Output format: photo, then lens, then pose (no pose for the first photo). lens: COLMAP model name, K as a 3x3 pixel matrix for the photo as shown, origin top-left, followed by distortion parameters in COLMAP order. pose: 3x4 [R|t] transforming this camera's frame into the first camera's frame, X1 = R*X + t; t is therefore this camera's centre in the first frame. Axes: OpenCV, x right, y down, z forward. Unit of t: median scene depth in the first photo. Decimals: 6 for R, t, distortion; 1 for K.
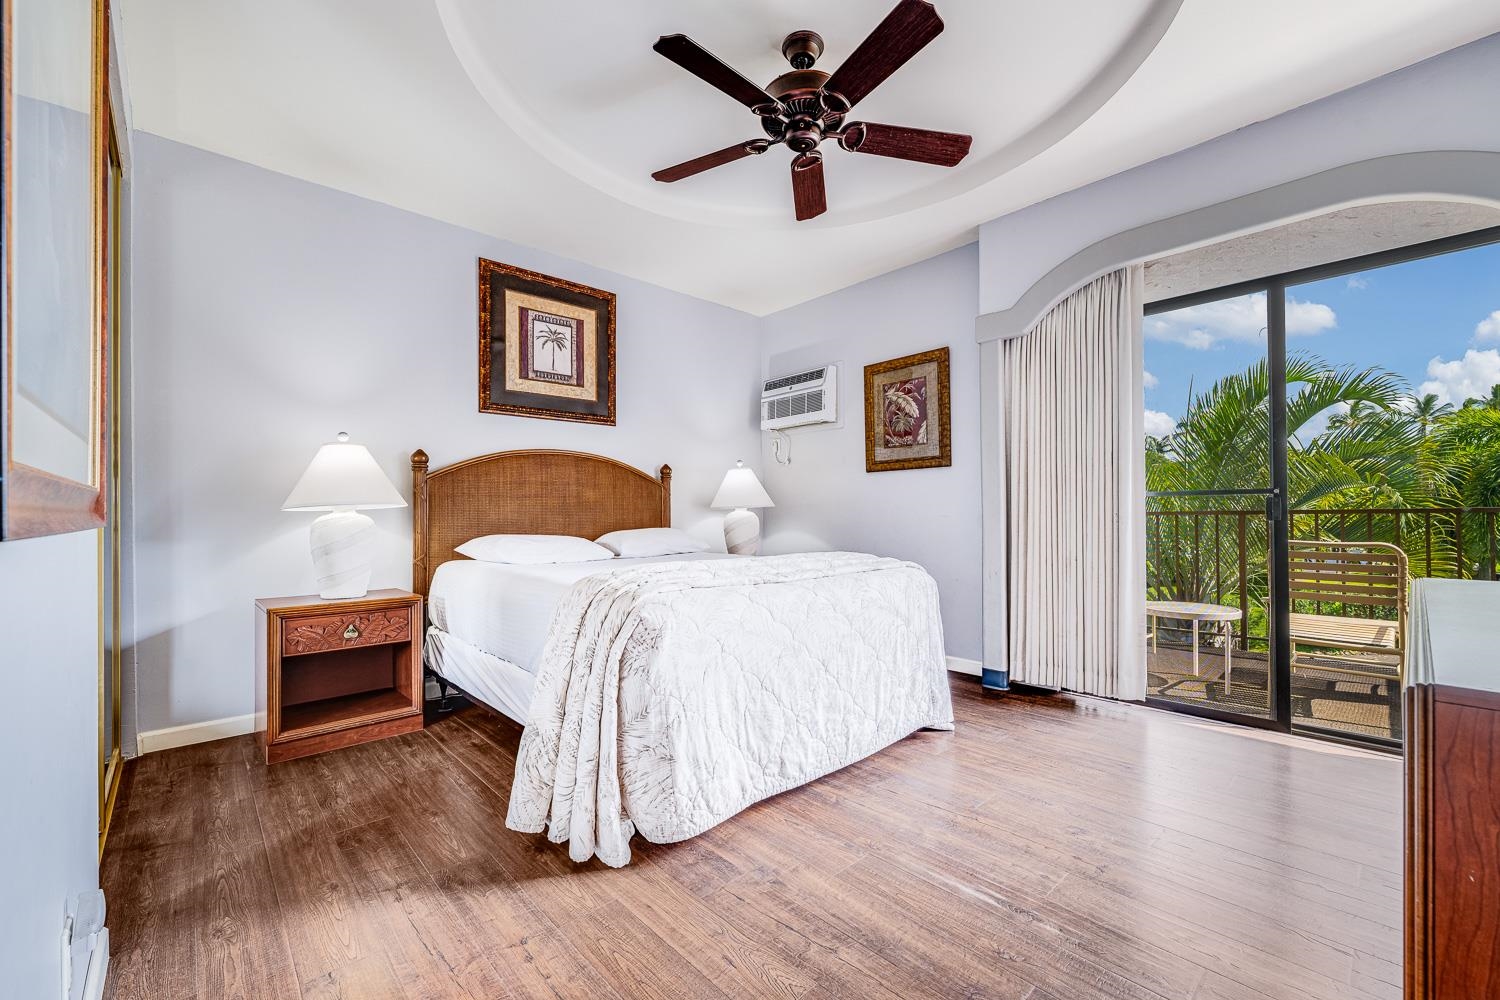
lens RADIAL K [[617.0, 0, 750.0], [0, 617.0, 500.0], [0, 0, 1]] dist [0.000116, -0.000029]
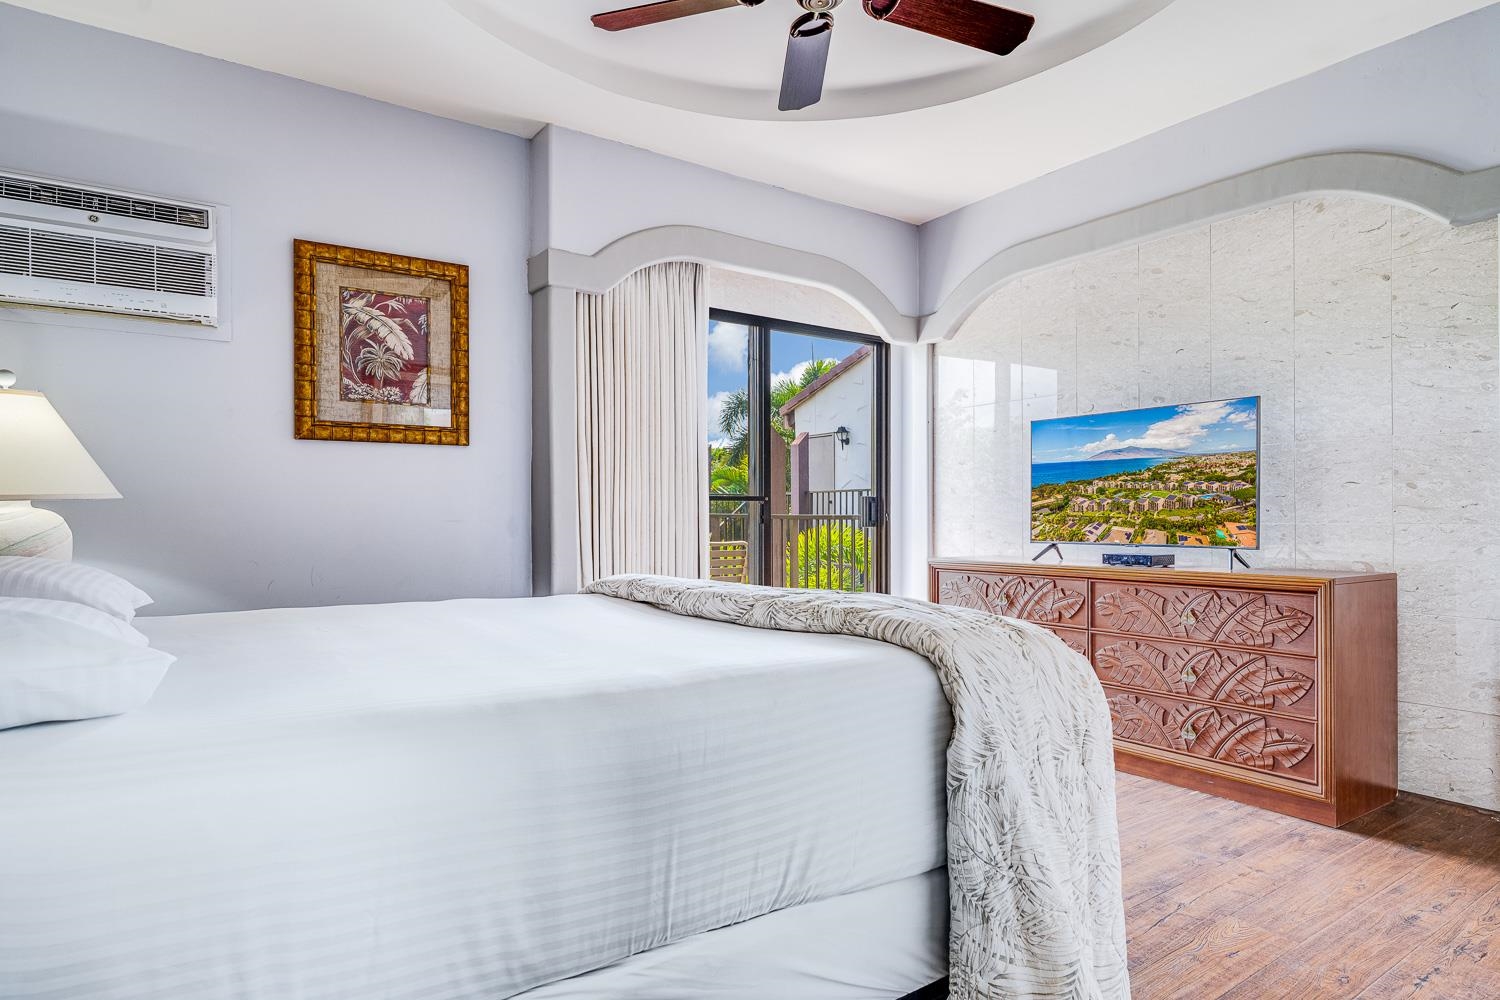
lens RADIAL K [[831.3, 0, 749.1], [0, 831.3, 522.4], [0, 0, 1]] dist [-0.021496, -0.000289]
pose [[0.133575, 0.001659, 0.991037, -0.494456], [-0.021048, 0.999778, 0.001164, 0.019860], [-0.990815, -0.021015, 0.133580, 0.542423]]
